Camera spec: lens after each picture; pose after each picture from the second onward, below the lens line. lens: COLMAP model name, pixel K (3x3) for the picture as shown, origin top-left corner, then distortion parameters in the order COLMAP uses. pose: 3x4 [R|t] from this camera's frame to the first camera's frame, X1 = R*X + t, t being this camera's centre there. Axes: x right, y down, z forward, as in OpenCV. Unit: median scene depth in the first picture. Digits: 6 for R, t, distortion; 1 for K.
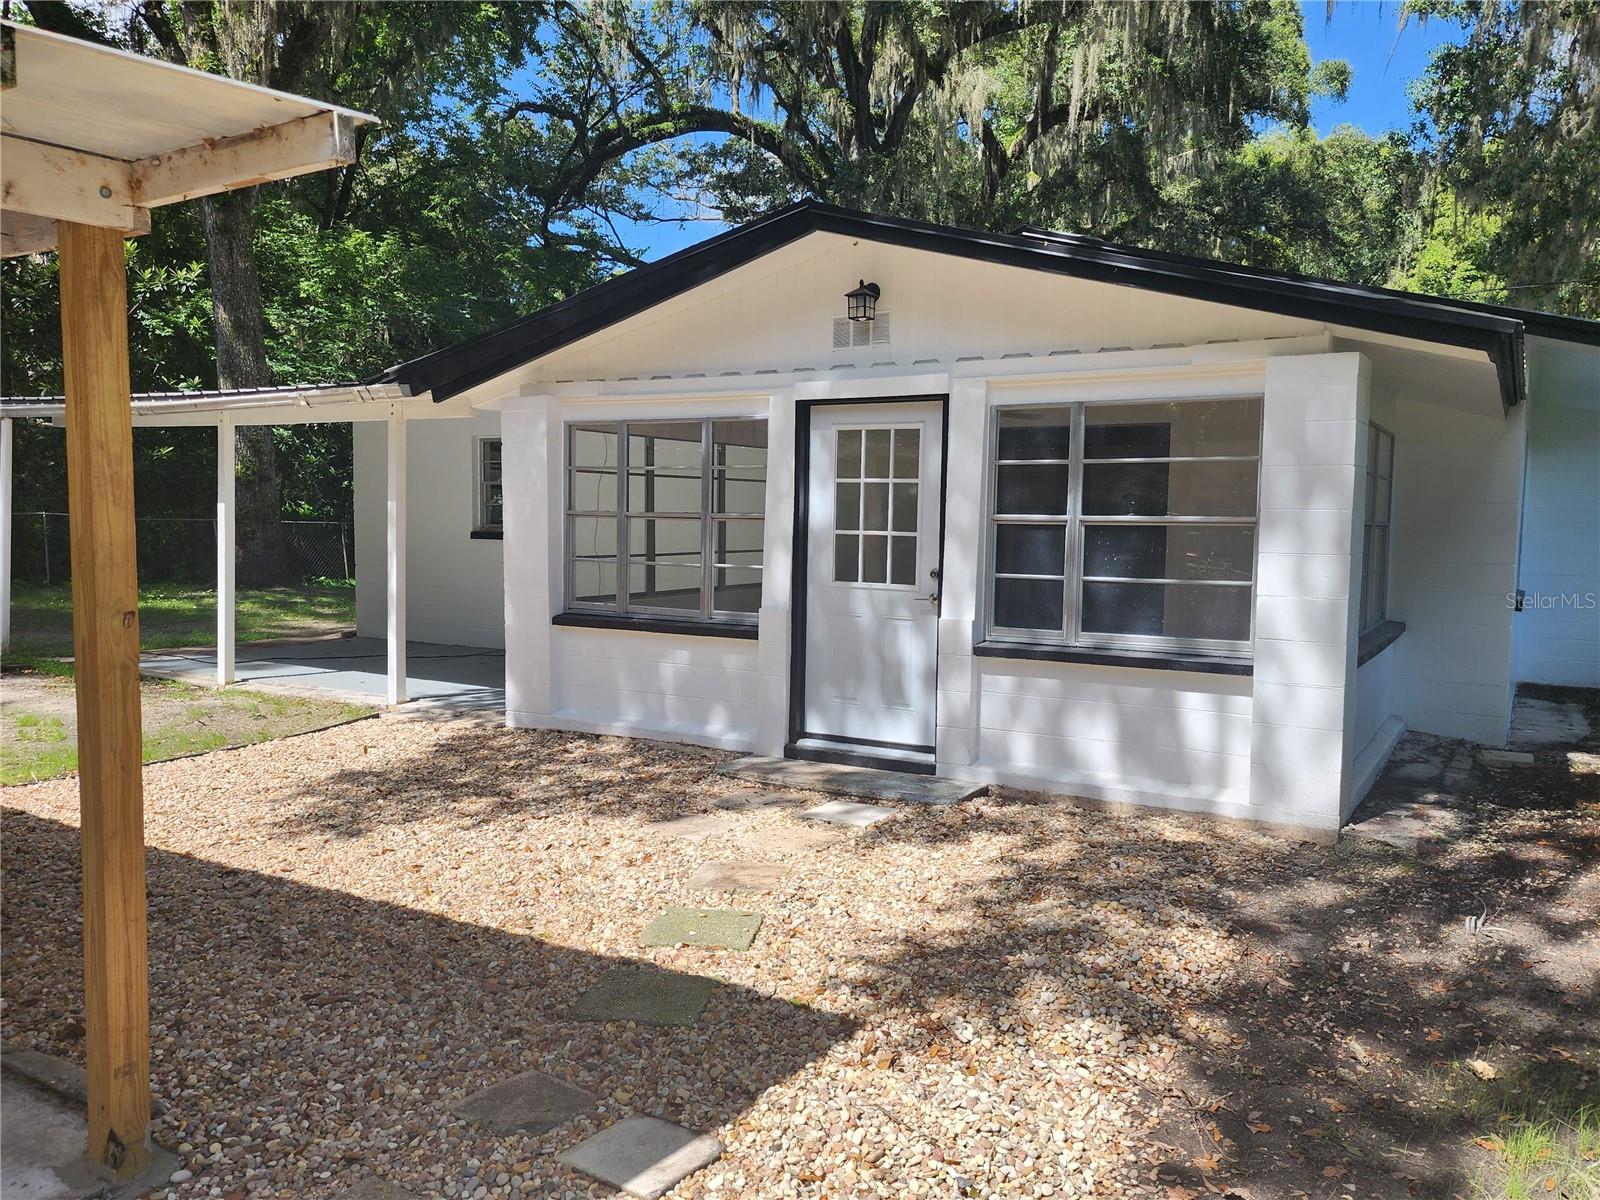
lens RADIAL K [[1188.2, 0, 821.5], [0, 1188.2, 602.4], [0, 0, 1]] dist [0.060382, -0.065603]
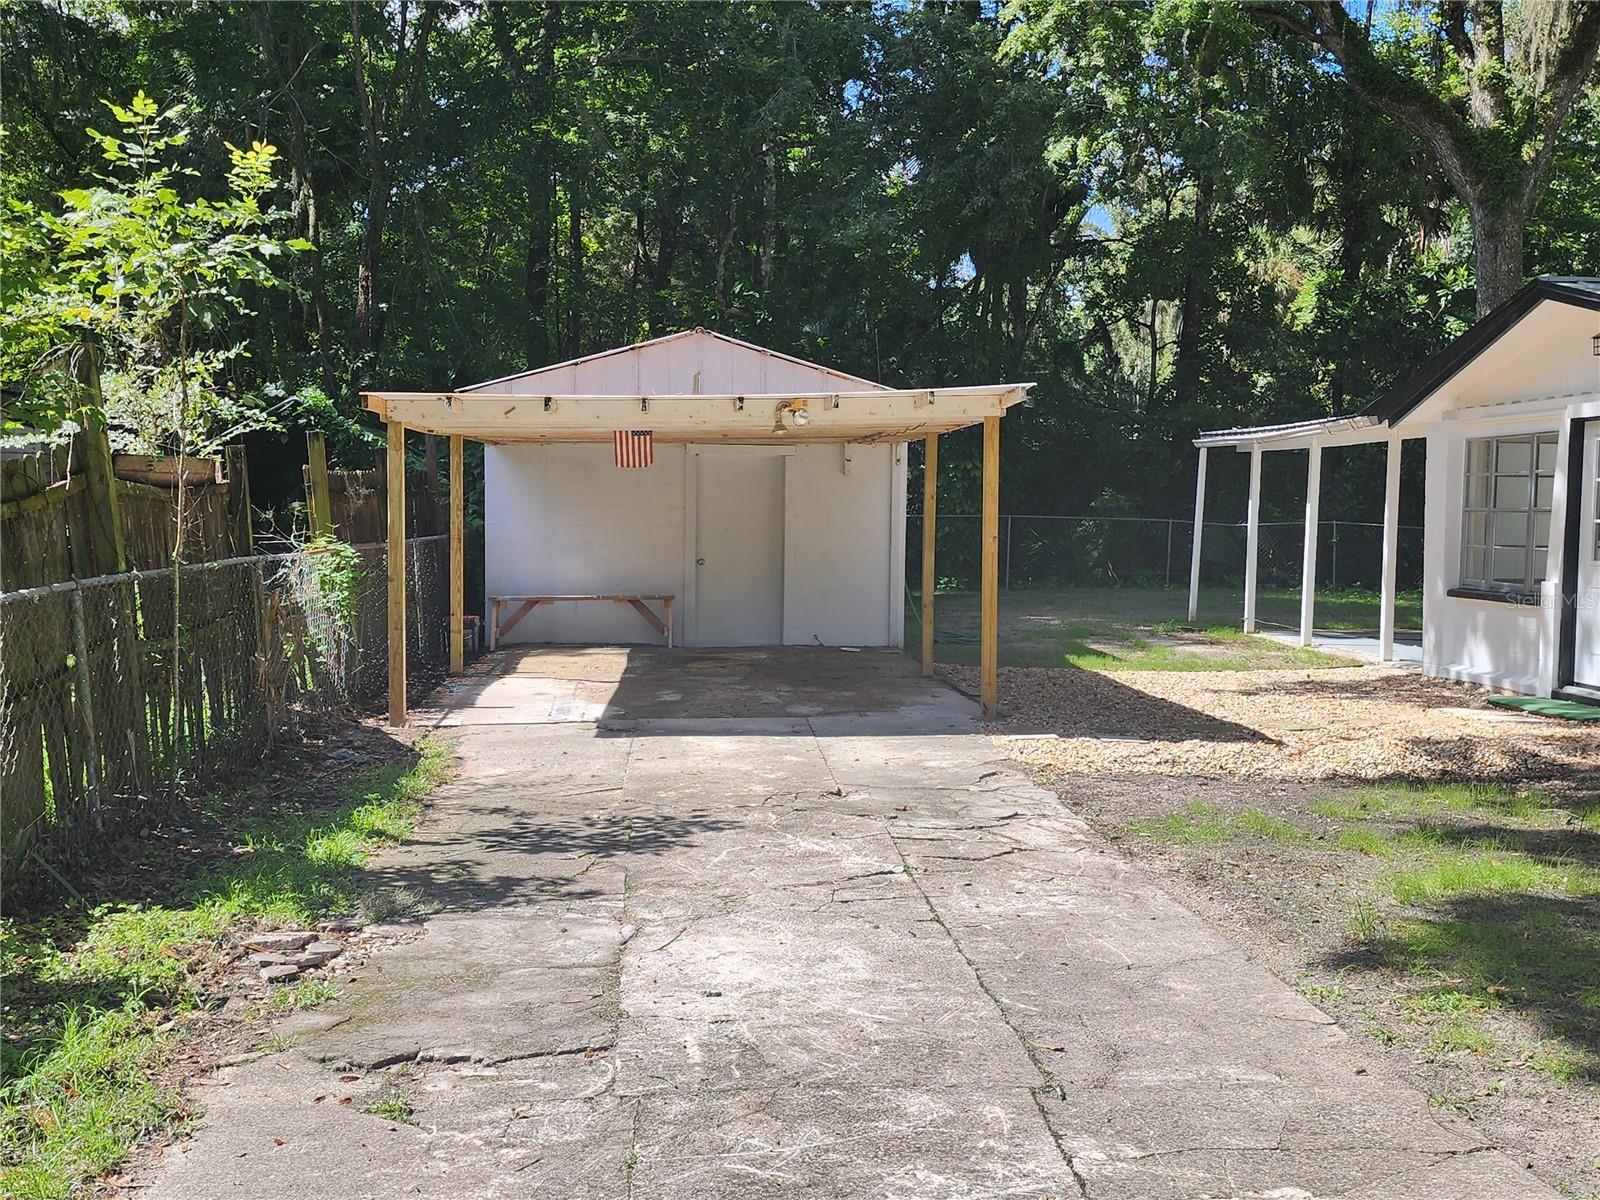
lens RADIAL K [[1702.3, 0, 801.2], [0, 1702.3, 620.0], [0, 0, 1]] dist [0.122330, -0.254524]
pose [[0.562592, 0.044446, -0.825539, 1.071438], [-0.063366, 0.997935, 0.010545, 0.079822], [0.824303, 0.046379, 0.564246, -0.729464]]
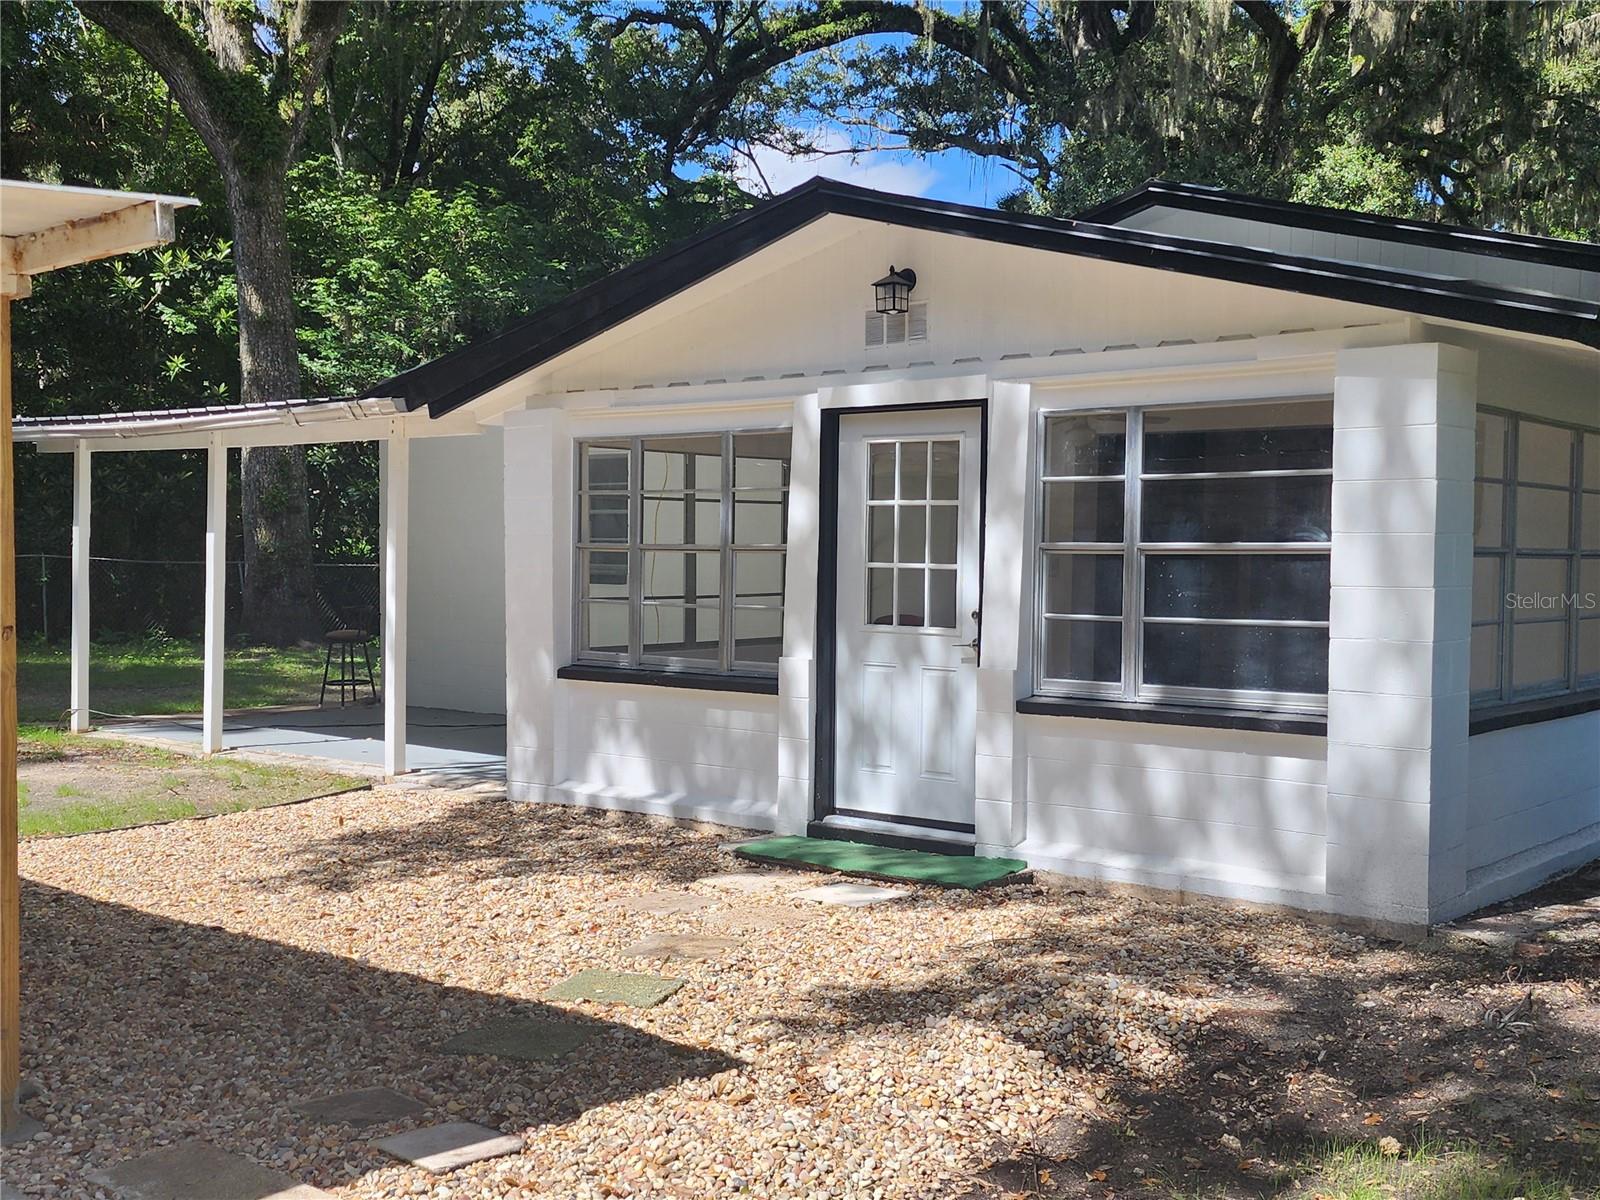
lens RADIAL K [[1702.3, 0, 801.2], [0, 1702.3, 620.0], [0, 0, 1]] dist [0.122330, -0.254524]
pose [[0.985915, 0.000087, -0.167247, 0.168188], [-0.005959, 0.999383, -0.034606, 0.020822], [0.167141, 0.035116, 0.985307, -0.186067]]
